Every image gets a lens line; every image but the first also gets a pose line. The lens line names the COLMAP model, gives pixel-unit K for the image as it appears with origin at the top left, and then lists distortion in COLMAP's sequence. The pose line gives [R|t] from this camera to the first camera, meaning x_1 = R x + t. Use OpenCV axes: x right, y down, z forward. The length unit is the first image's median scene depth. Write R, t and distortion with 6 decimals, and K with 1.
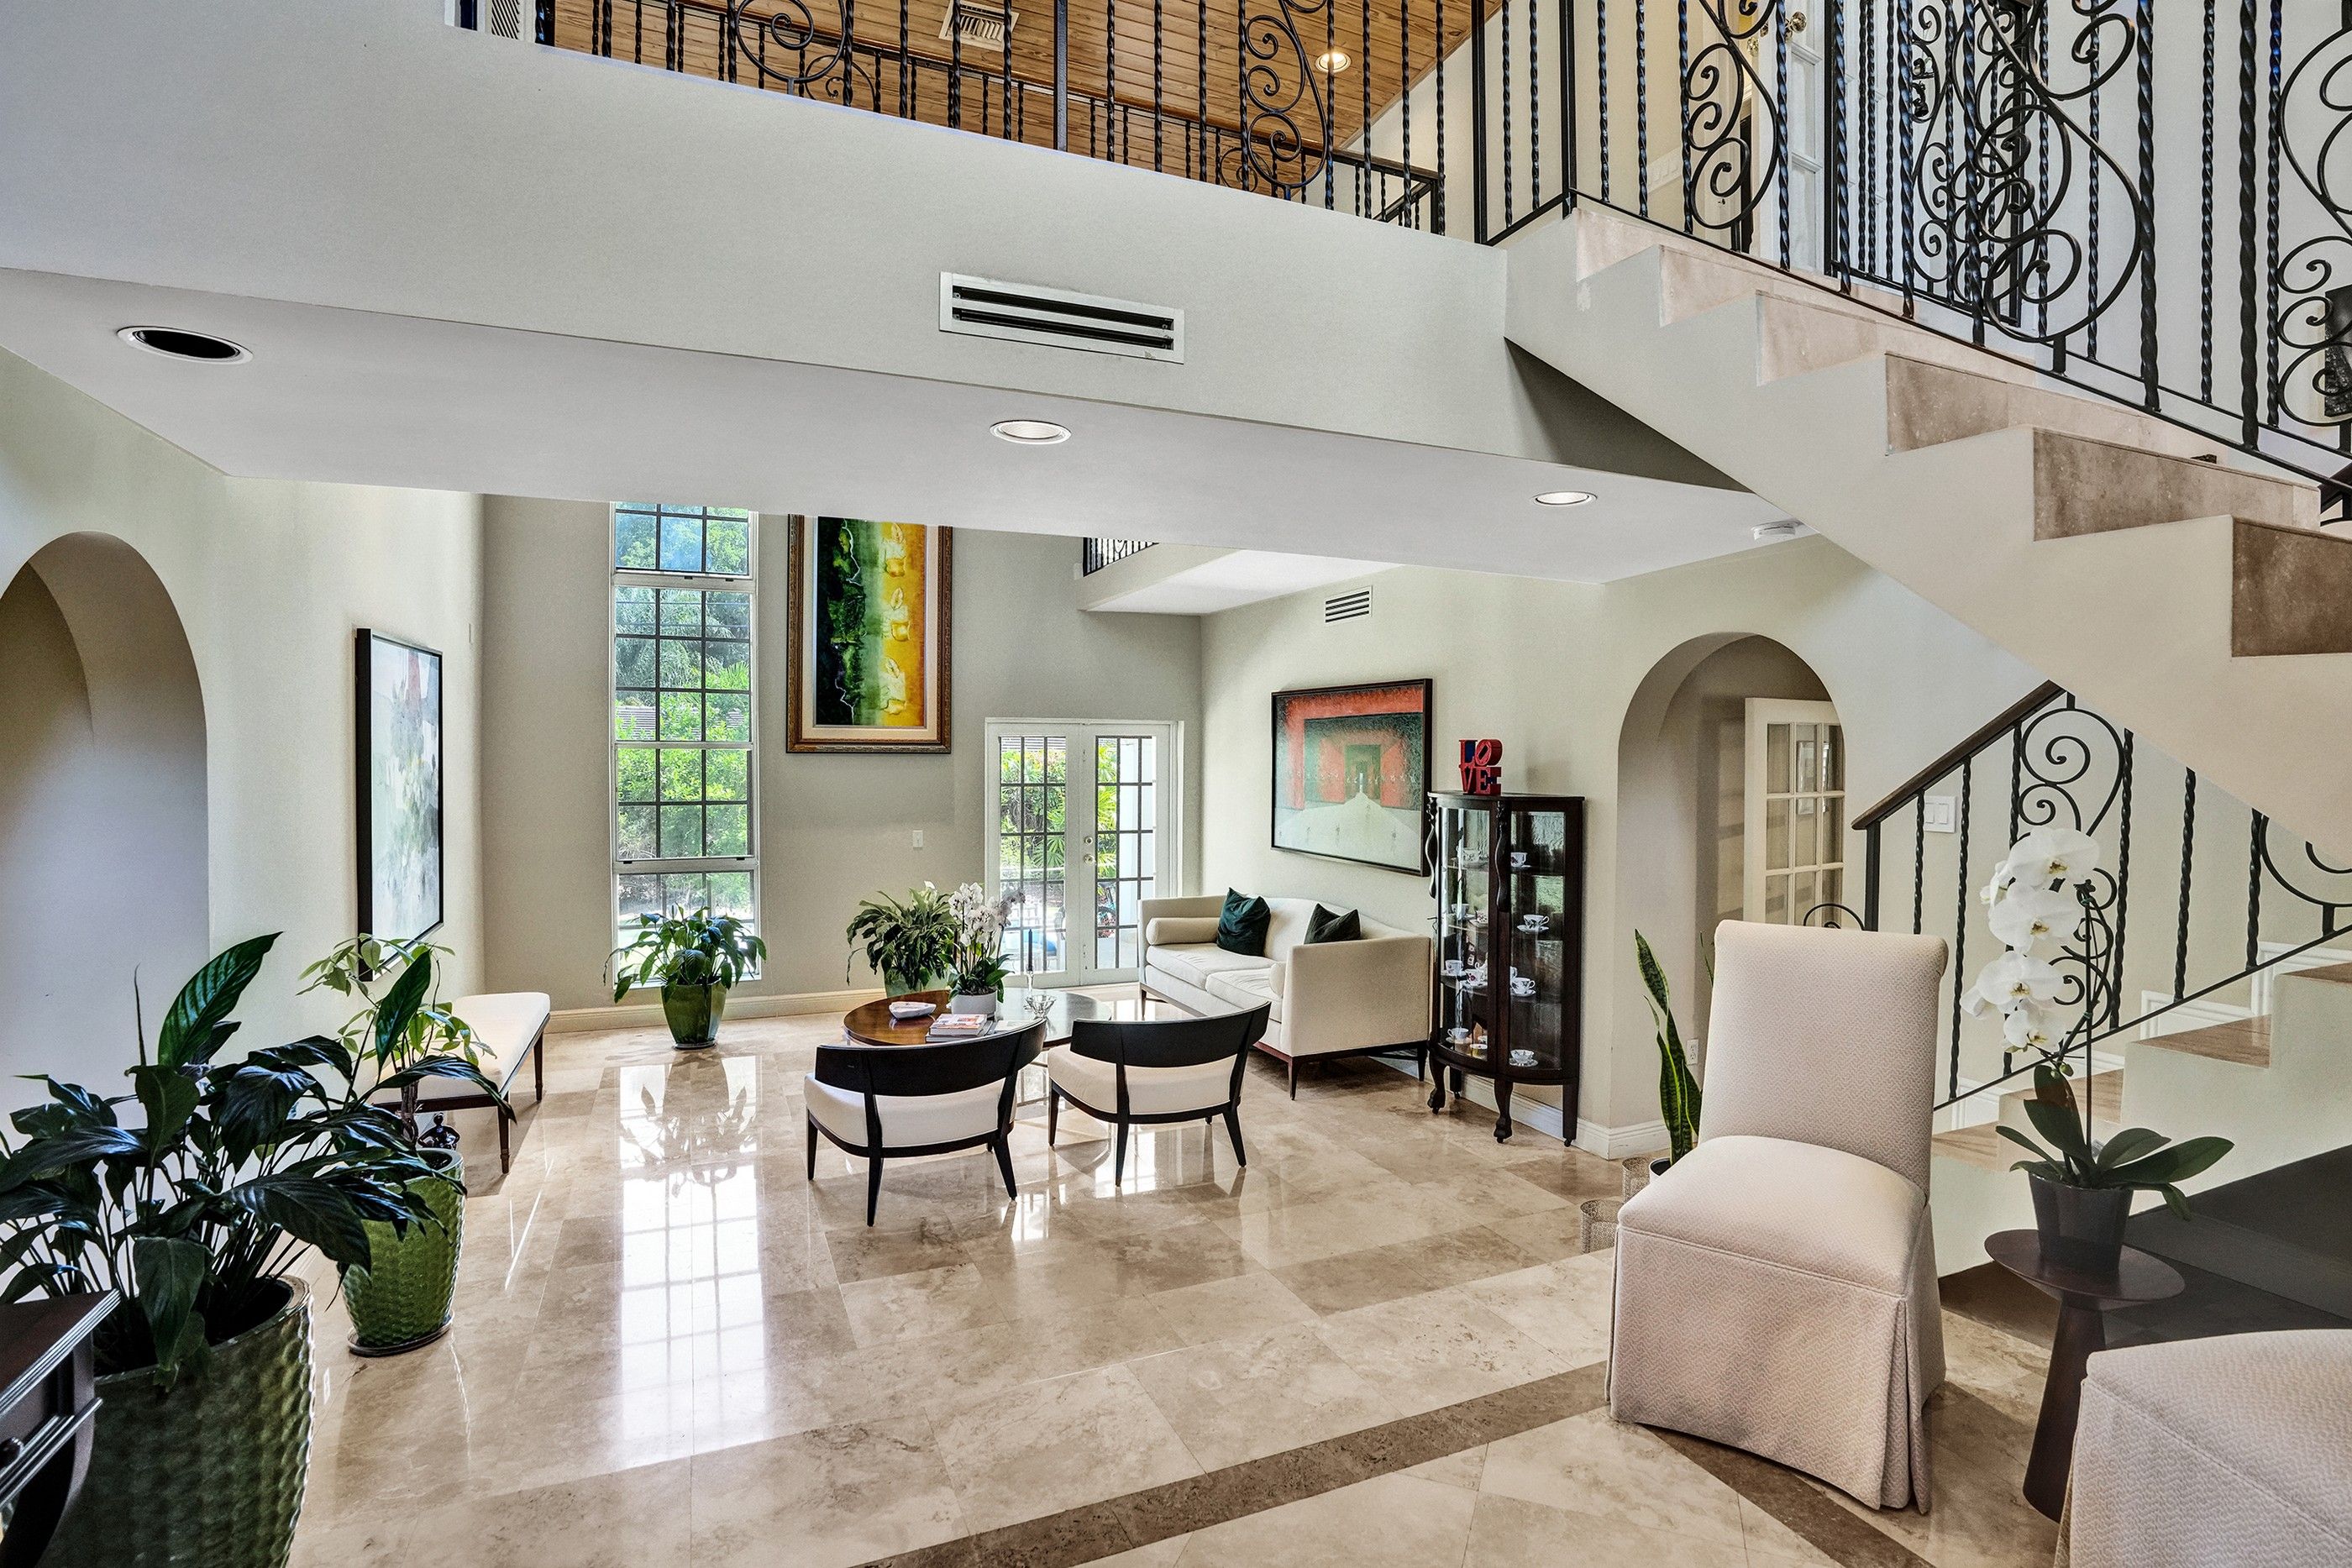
lens RADIAL K [[1165.5, 0, 1191.8], [0, 1165.5, 784.5], [0, 0, 1]] dist [-0.072393, 0.034882]
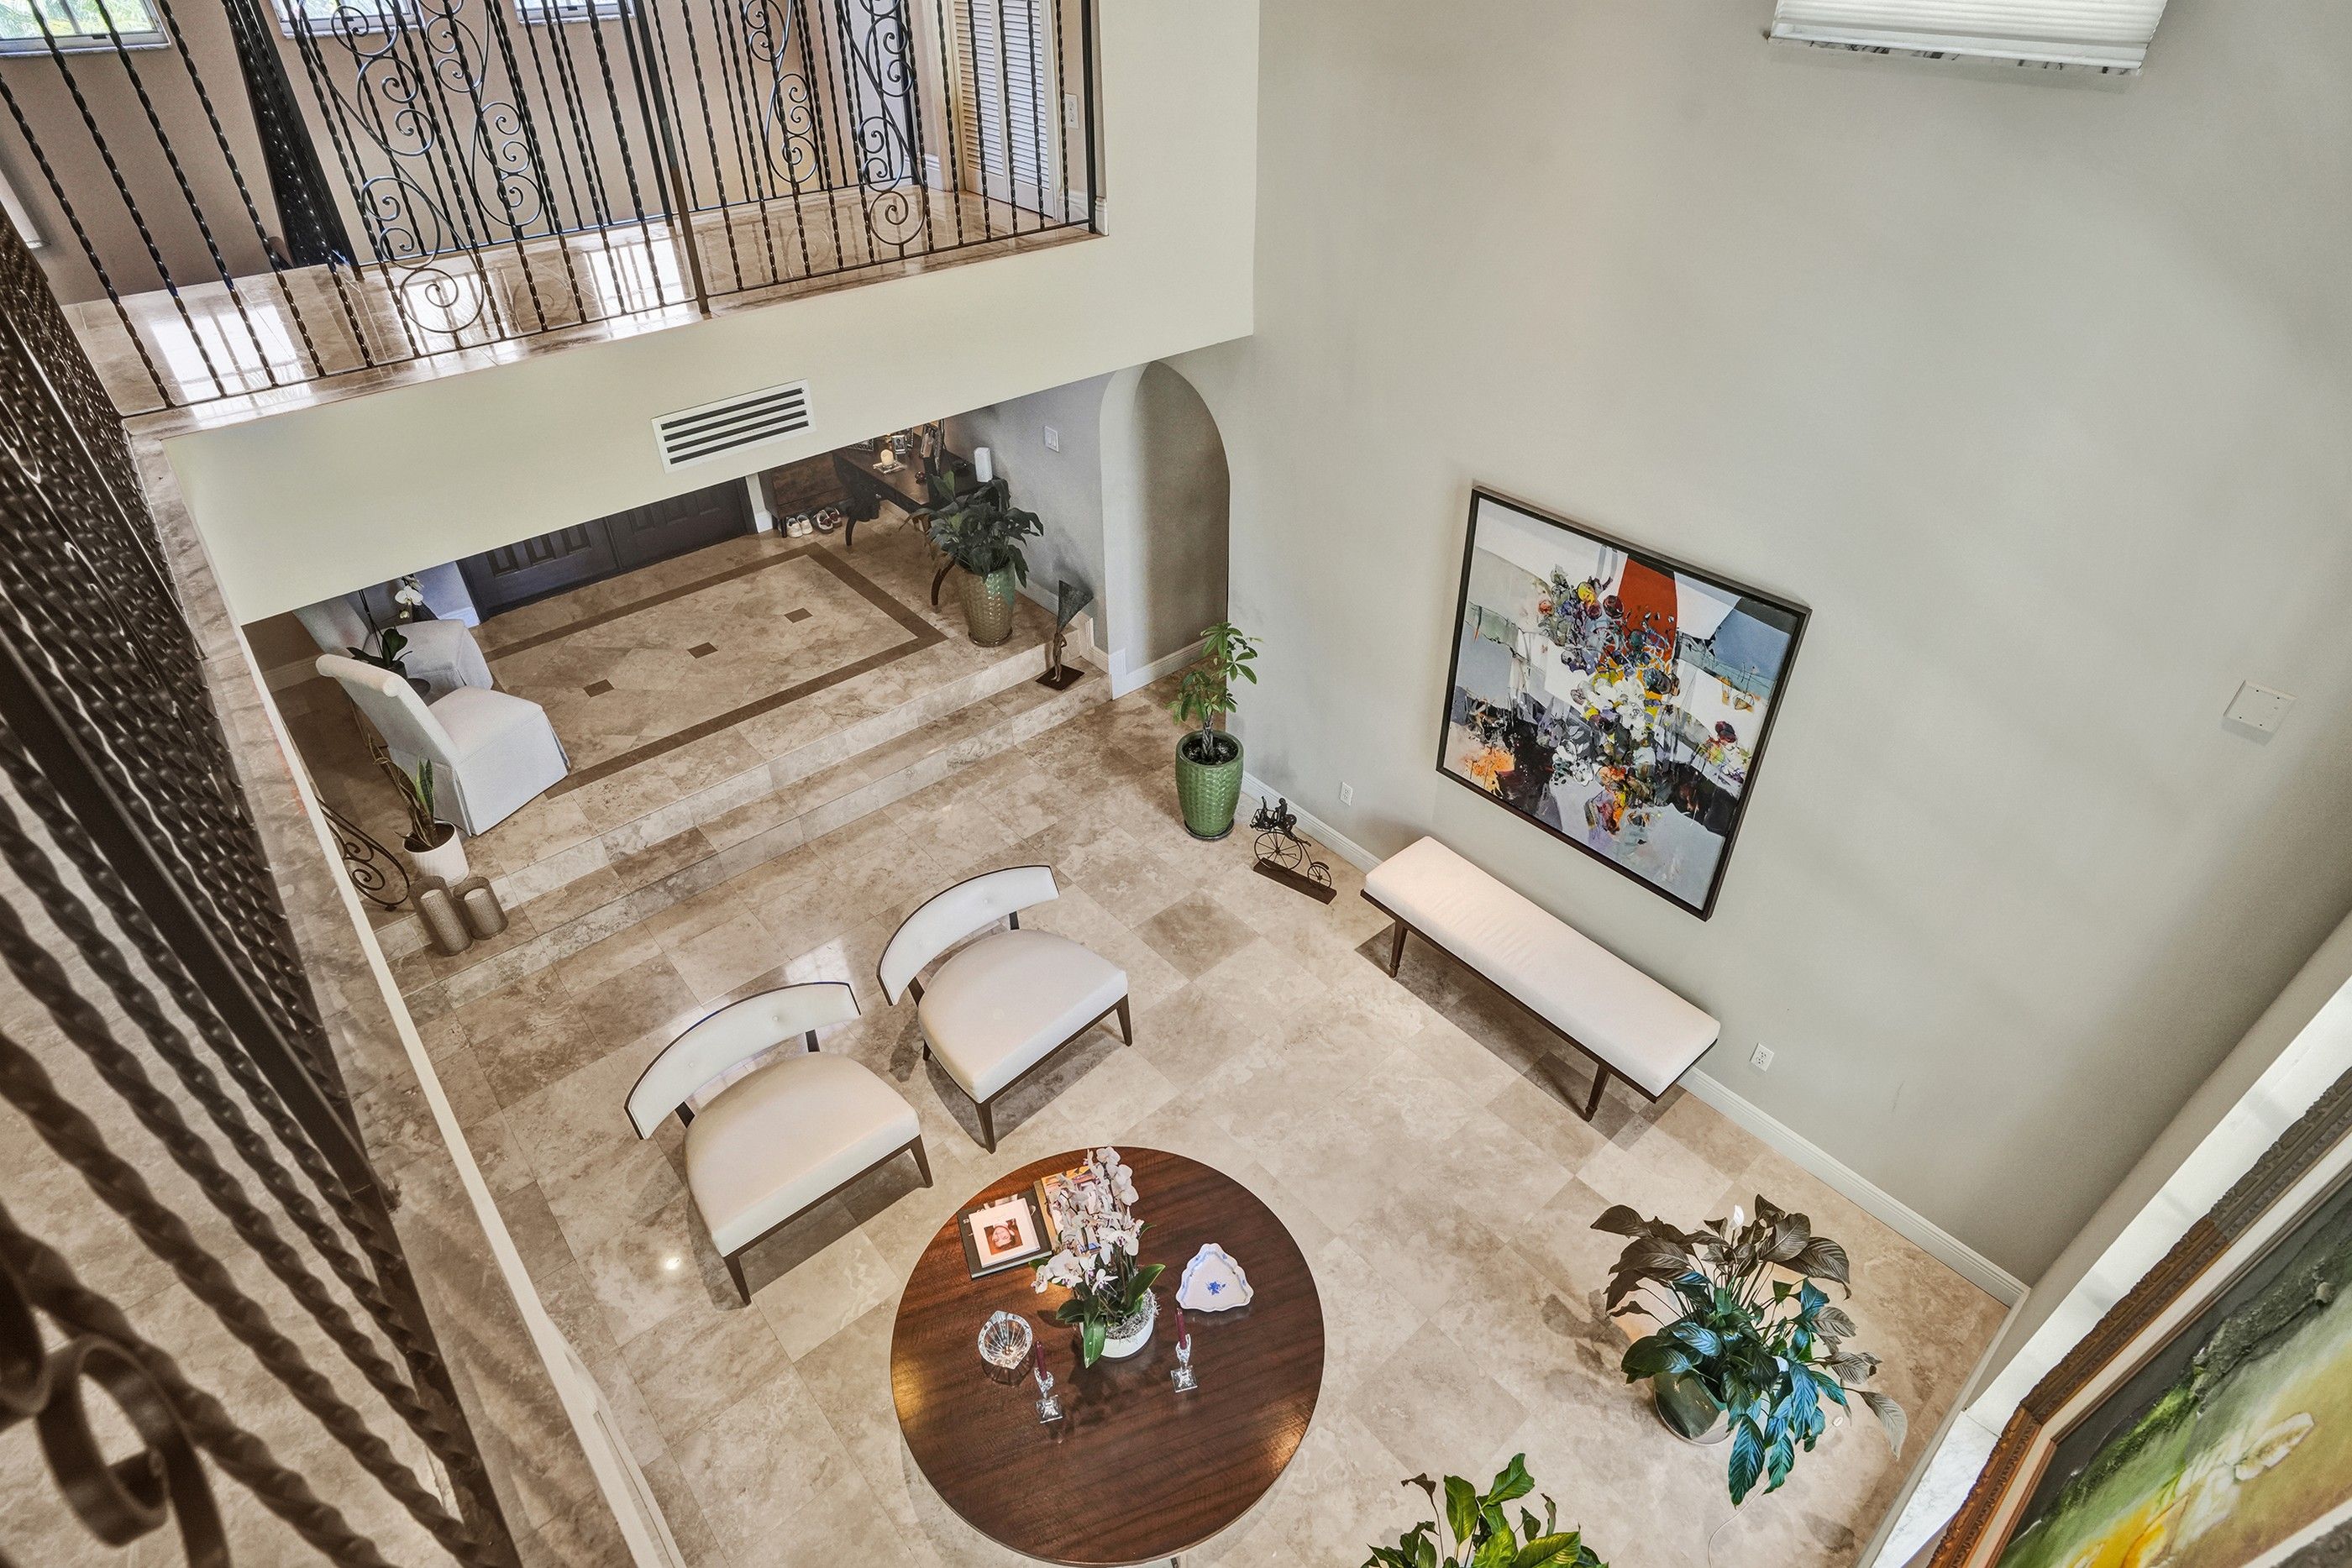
lens RADIAL K [[1163.3, 0, 1177.4], [0, 1163.3, 764.9], [0, 0, 1]] dist [-0.070686, 0.030530]
pose [[-0.954883, 0.178796, -0.237128, -0.111631], [-0.005053, 0.788566, 0.614930, -0.353571], [0.296938, 0.588384, -0.752085, 1.126264]]
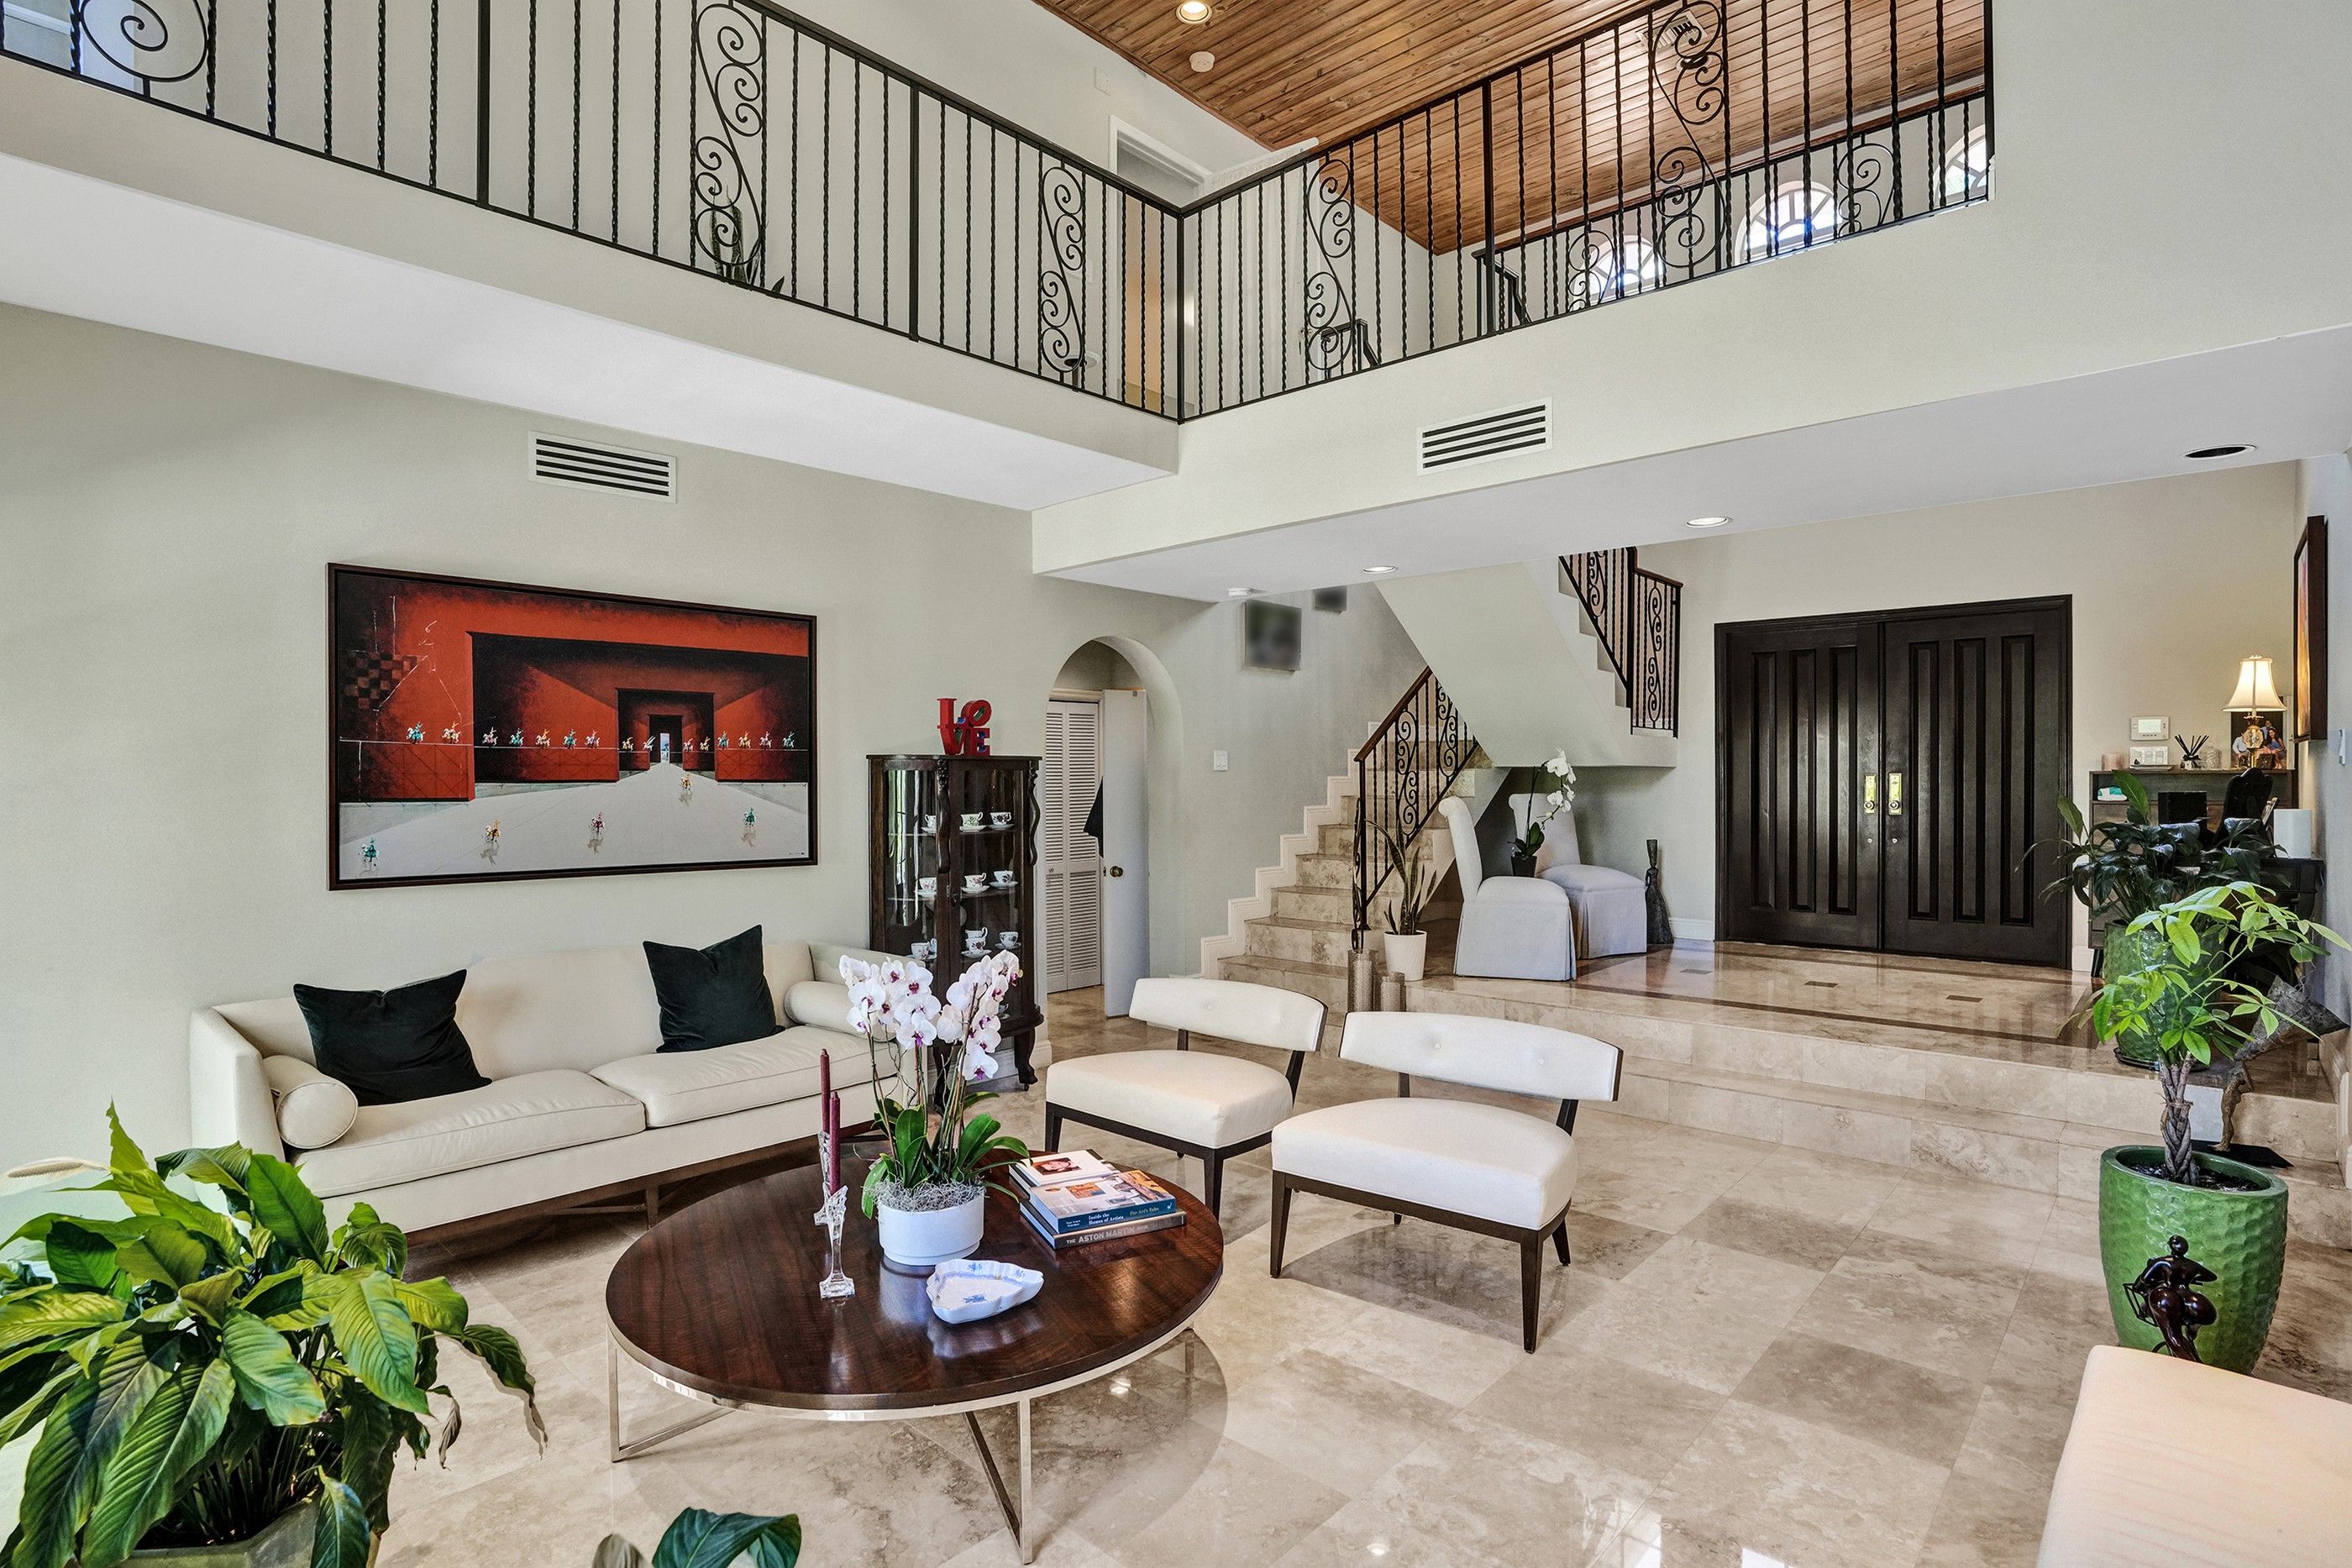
lens RADIAL K [[1144.9, 0, 1191.4], [0, 1144.9, 797.6], [0, 0, 1]] dist [-0.064749, 0.029038]
pose [[-0.405084, -0.020300, 0.914054, -0.542780], [0.024924, 0.999137, 0.033235, 0.012458], [-0.913940, 0.036245, -0.404228, 0.942440]]
